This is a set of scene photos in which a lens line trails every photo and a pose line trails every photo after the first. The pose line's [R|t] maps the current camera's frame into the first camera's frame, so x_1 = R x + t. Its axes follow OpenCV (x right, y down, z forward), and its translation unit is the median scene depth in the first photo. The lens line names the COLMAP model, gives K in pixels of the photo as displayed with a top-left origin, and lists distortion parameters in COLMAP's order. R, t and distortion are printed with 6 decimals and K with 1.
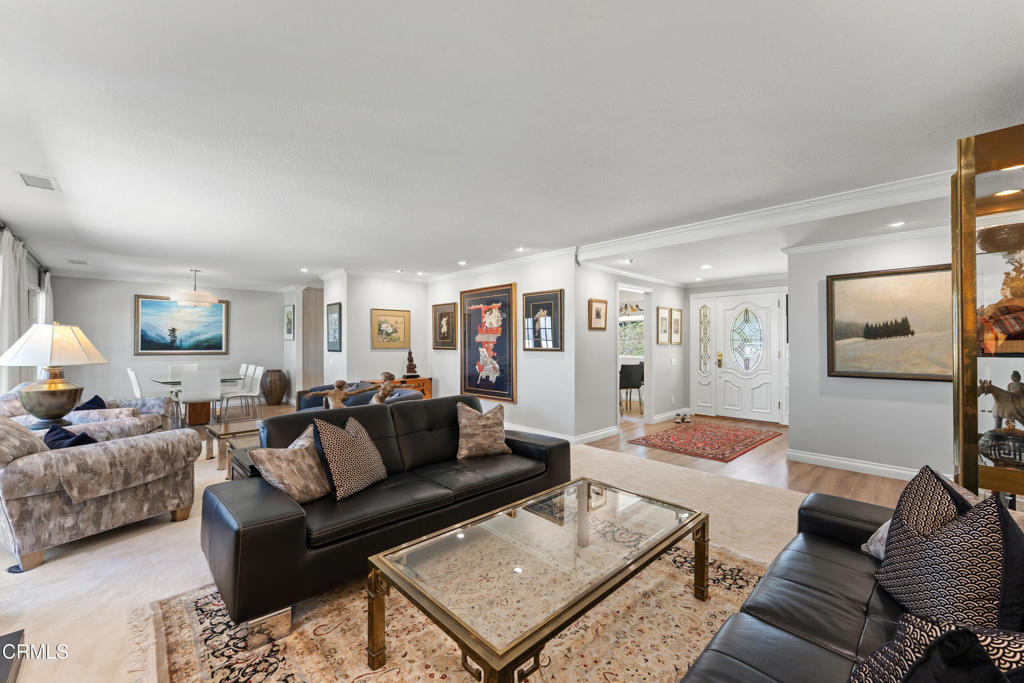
lens RADIAL K [[408.8, 0, 516.0], [0, 408.8, 339.3], [0, 0, 1]] dist [0.001492, 0.000467]
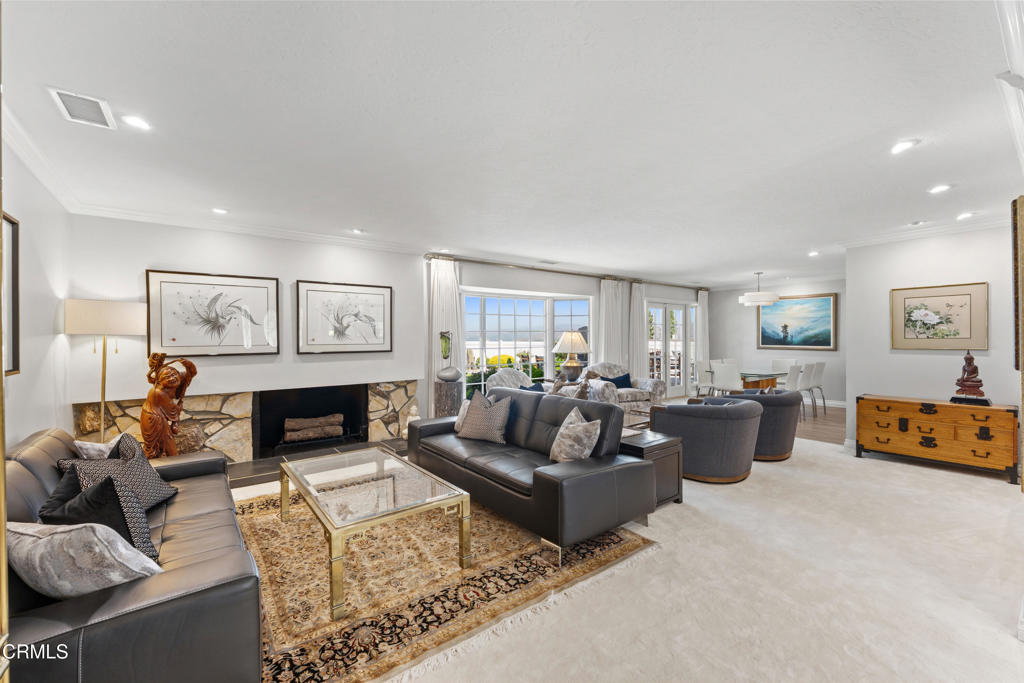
lens RADIAL K [[437.3, 0, 515.3], [0, 437.3, 340.4], [0, 0, 1]] dist [-0.001996, -0.000064]
pose [[-0.121932, 0.008443, -0.992503, 0.409136], [0.015793, 0.999854, 0.006566, -0.005396], [0.992413, -0.014874, -0.122047, 0.448526]]
